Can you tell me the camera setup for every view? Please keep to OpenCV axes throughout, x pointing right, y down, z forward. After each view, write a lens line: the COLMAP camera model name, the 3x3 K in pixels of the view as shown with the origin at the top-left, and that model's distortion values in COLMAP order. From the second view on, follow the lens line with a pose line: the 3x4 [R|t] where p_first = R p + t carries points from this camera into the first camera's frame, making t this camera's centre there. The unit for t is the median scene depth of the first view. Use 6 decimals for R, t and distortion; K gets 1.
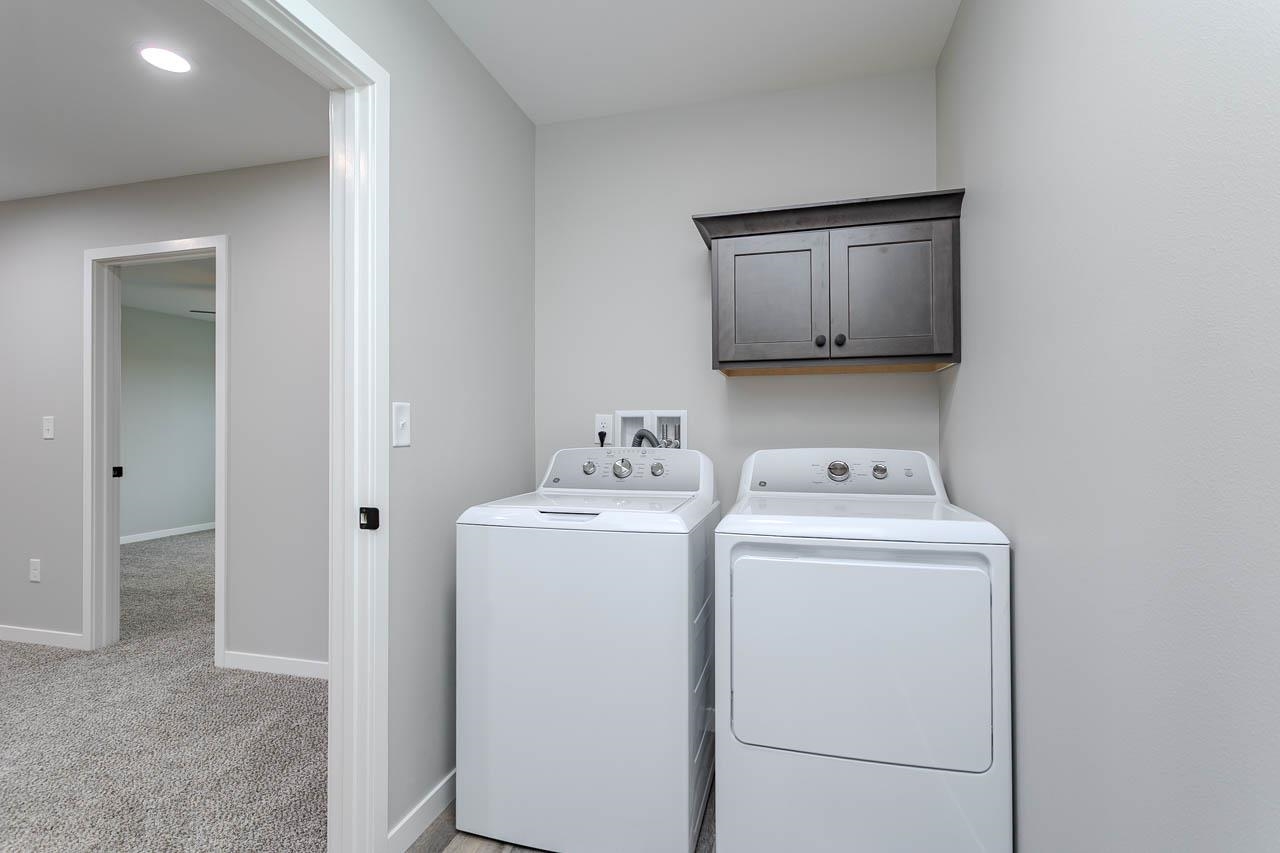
lens RADIAL K [[607.4, 0, 638.6], [0, 607.4, 422.5], [0, 0, 1]] dist [0.002359, 0.000664]
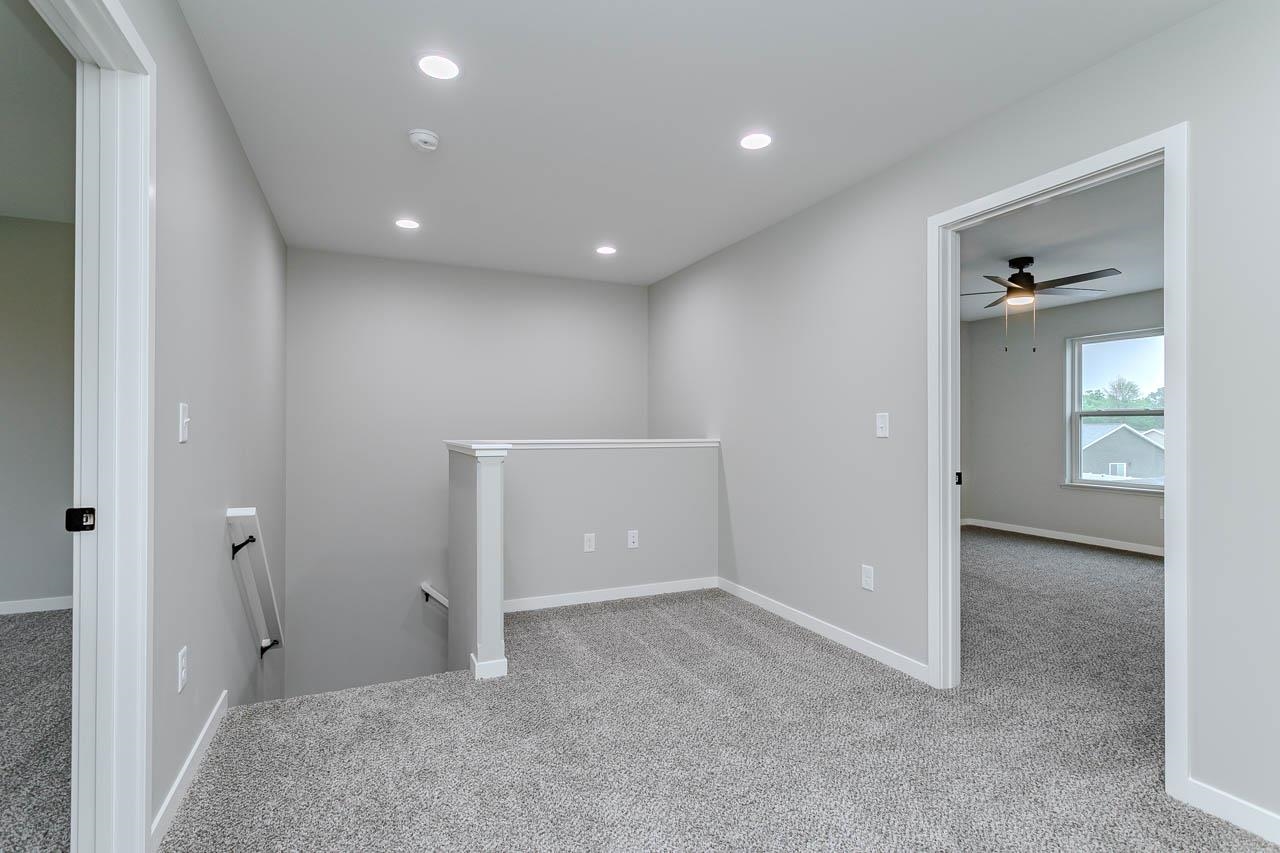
lens RADIAL K [[607.4, 0, 636.7], [0, 607.4, 427.6], [0, 0, 1]] dist [0.002359, 0.000664]
pose [[0.632163, 0.004604, -0.774822, -0.503332], [0.001637, 0.999972, 0.007278, 0.004719], [0.774833, -0.005870, 0.632138, 0.139993]]
